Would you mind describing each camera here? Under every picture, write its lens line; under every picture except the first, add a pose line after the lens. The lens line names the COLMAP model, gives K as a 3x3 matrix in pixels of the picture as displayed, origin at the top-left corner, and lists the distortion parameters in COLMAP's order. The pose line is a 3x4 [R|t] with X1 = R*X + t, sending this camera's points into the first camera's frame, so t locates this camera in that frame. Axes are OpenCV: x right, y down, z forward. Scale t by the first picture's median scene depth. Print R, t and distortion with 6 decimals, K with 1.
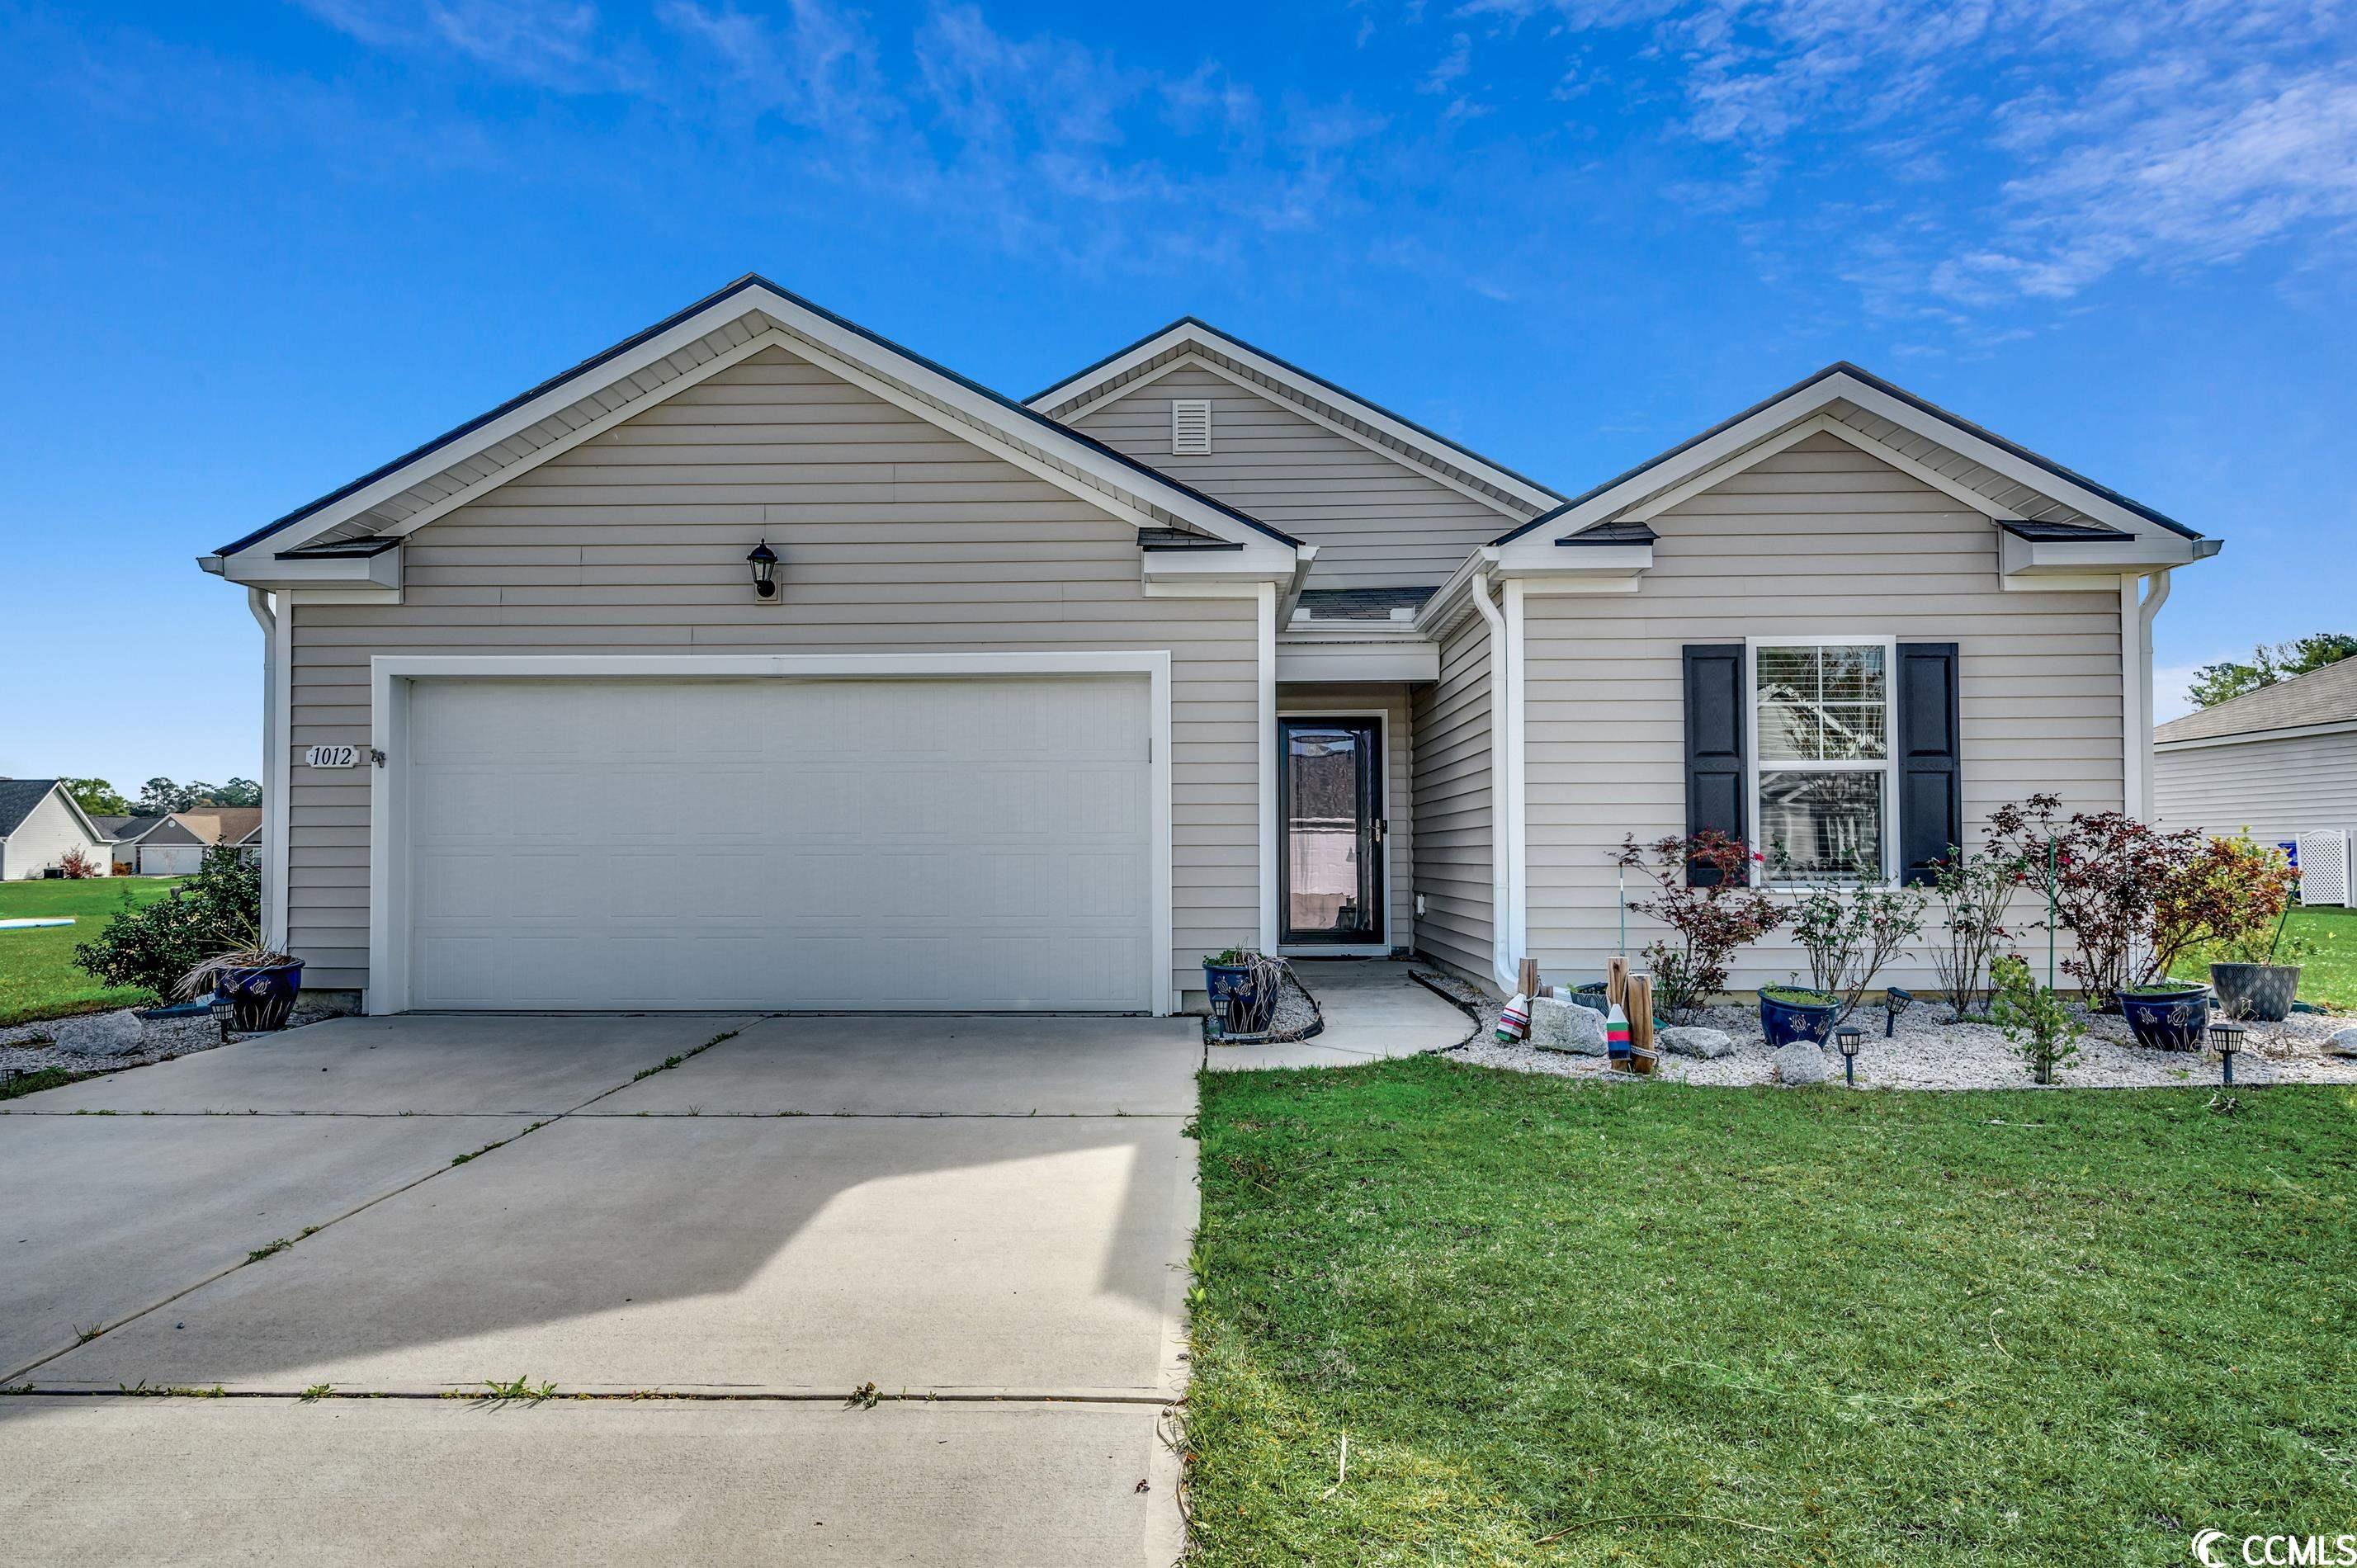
lens RADIAL K [[1042.3, 0, 1176.0], [0, 1042.3, 815.1], [0, 0, 1]] dist [-0.000312, -0.000025]
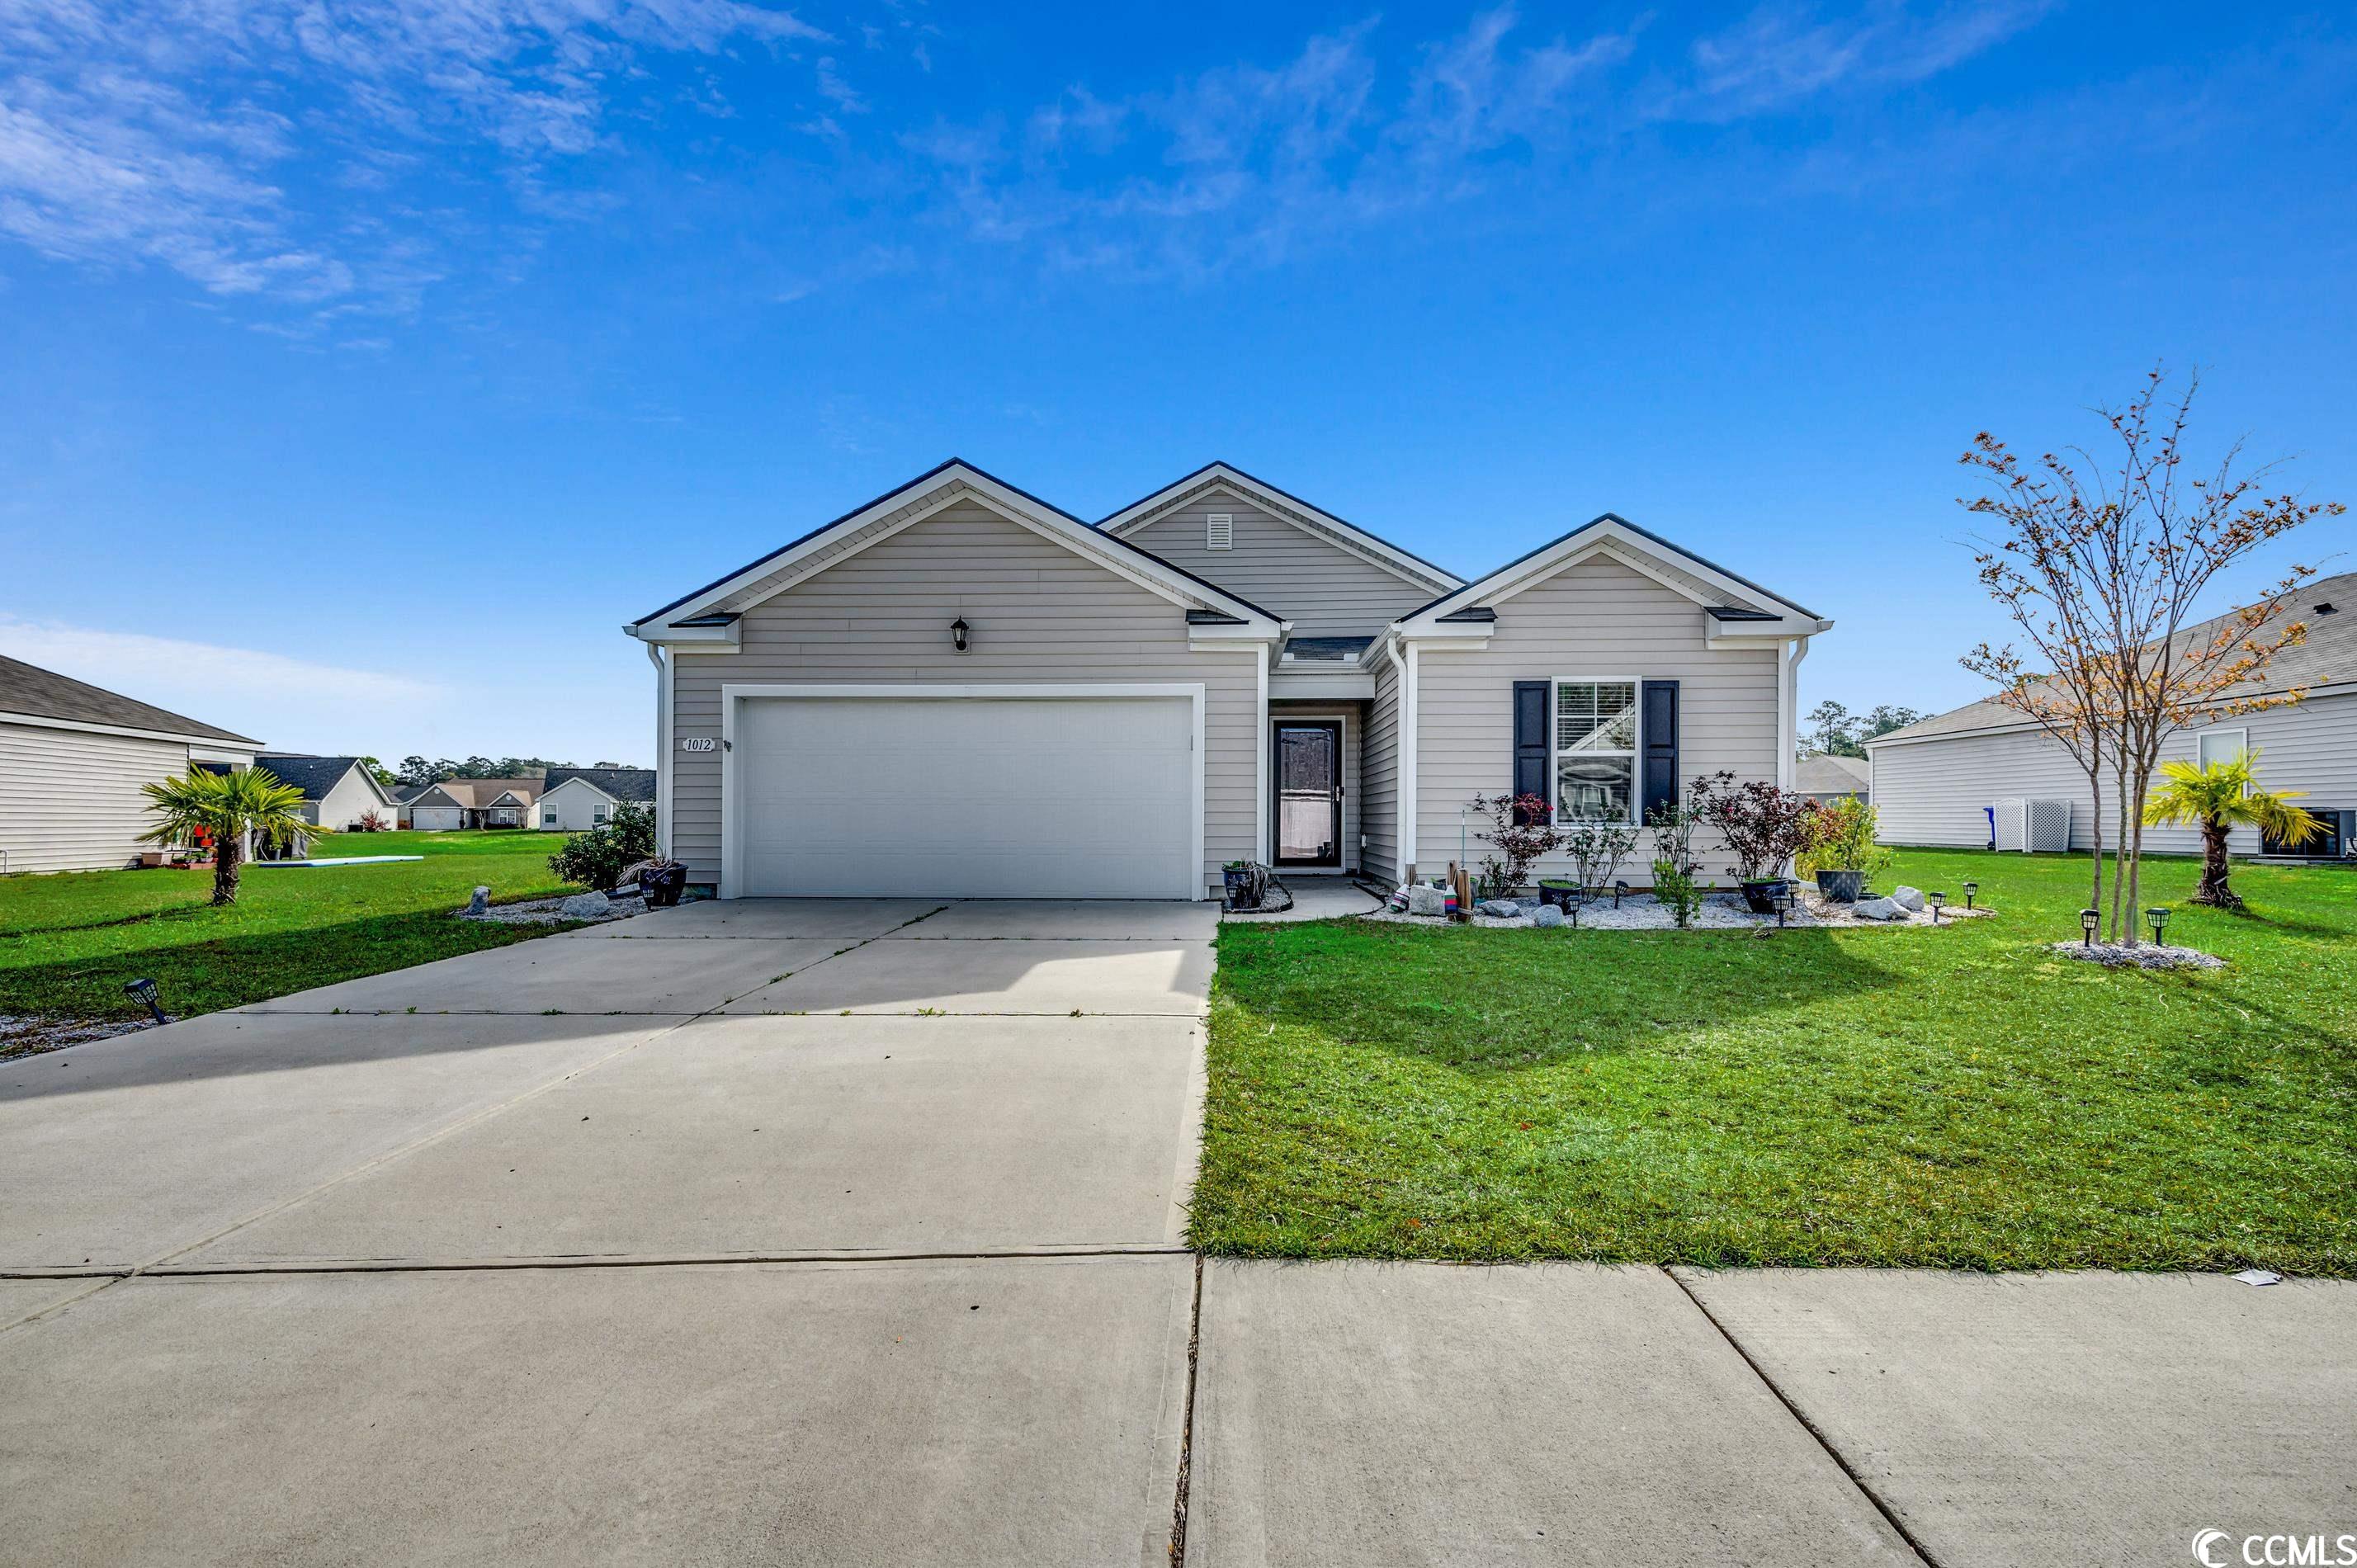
lens RADIAL K [[1132.1, 0, 1061.0], [0, 1132.1, 821.3], [0, 0, 1]] dist [0.003003, 0.000059]
pose [[0.992056, 0.010469, -0.125364, -0.004046], [-0.007998, 0.999764, 0.020197, 0.028944], [0.125546, -0.019034, 0.991905, -0.844551]]
